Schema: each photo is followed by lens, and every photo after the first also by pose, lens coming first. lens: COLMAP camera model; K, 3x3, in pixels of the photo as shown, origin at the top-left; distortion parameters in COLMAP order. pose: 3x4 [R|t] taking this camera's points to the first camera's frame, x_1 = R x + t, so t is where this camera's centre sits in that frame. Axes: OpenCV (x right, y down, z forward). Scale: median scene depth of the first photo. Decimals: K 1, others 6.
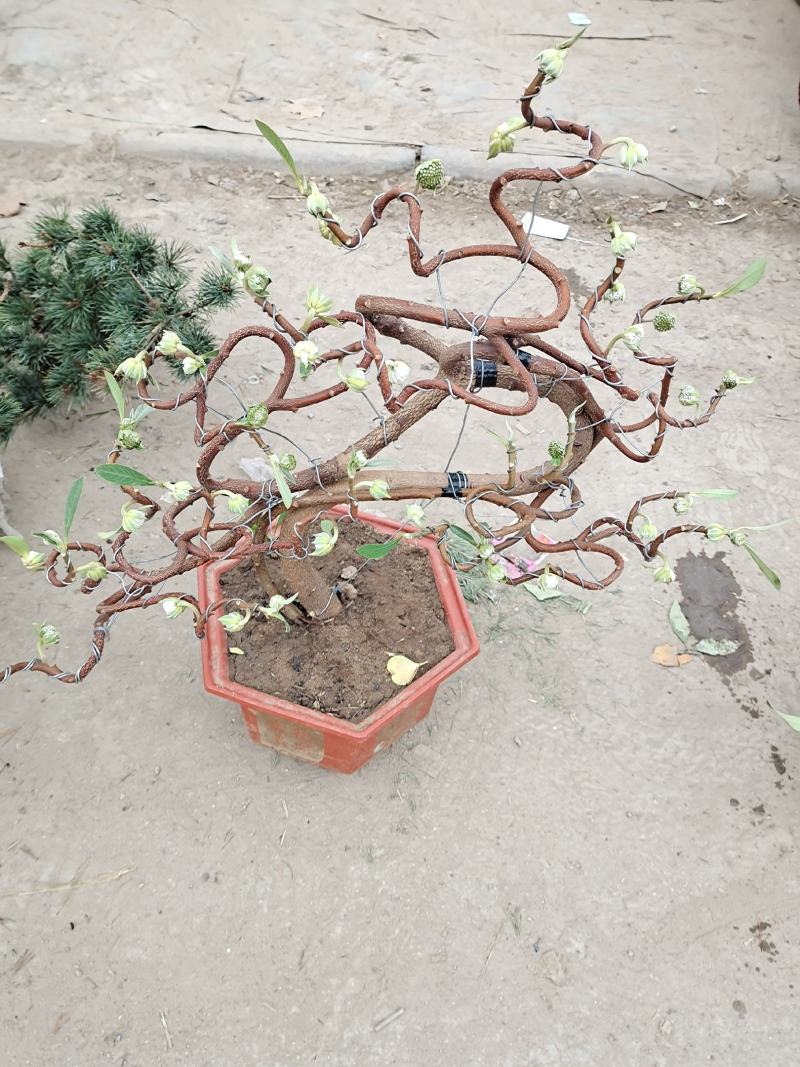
lens RADIAL K [[790.6, 0, 394.0], [0, 790.6, 536.8], [0, 0, 1]] dist [0.059542, -0.055666]
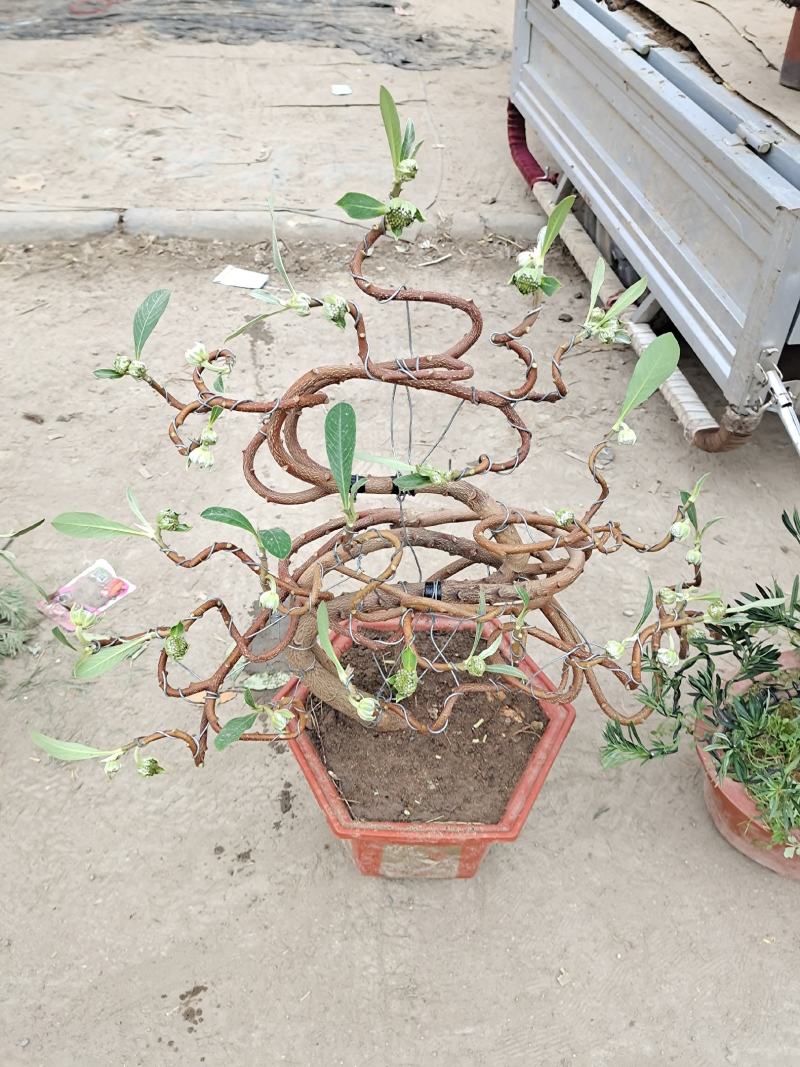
lens RADIAL K [[790.6, 0, 394.0], [0, 790.6, 536.8], [0, 0, 1]] dist [0.059542, -0.055666]
pose [[0.996140, -0.080653, 0.034657, 0.306245], [0.083433, 0.992607, -0.088151, 0.036673], [-0.027291, 0.090702, 0.995504, 0.028460]]
